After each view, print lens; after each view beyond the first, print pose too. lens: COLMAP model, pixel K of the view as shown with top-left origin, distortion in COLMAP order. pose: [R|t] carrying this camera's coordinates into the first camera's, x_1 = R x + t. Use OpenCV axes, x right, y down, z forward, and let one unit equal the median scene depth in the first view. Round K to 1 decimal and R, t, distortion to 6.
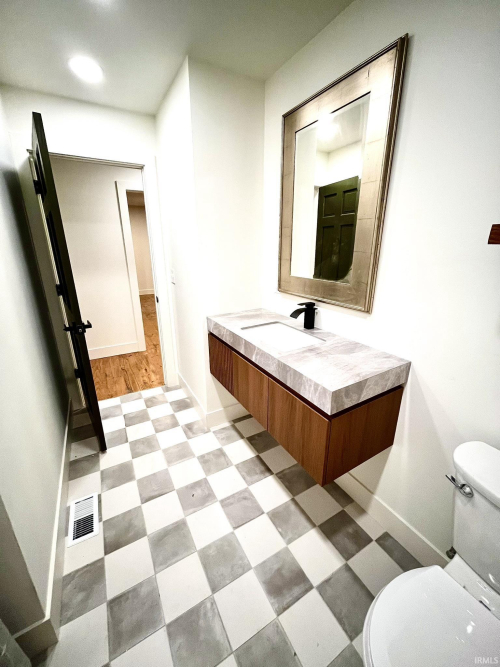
lens RADIAL K [[269.6, 0, 250.0], [0, 269.6, 333.5], [0, 0, 1]] dist [-0.001278, 0.000019]
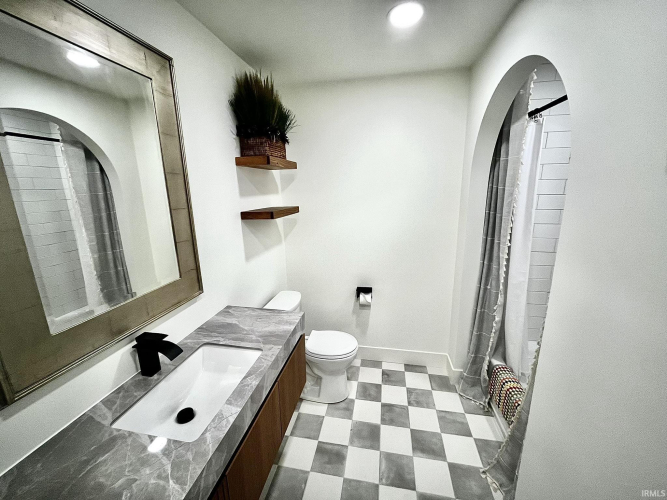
lens RADIAL K [[269.6, 0, 331.9], [0, 269.6, 250.2], [0, 0, 1]] dist [-0.001278, 0.000019]
pose [[-0.756417, -0.134995, 0.640007, -0.599715], [0.218647, 0.869999, 0.441923, -0.590818], [-0.616463, 0.474213, -0.628566, 1.321759]]
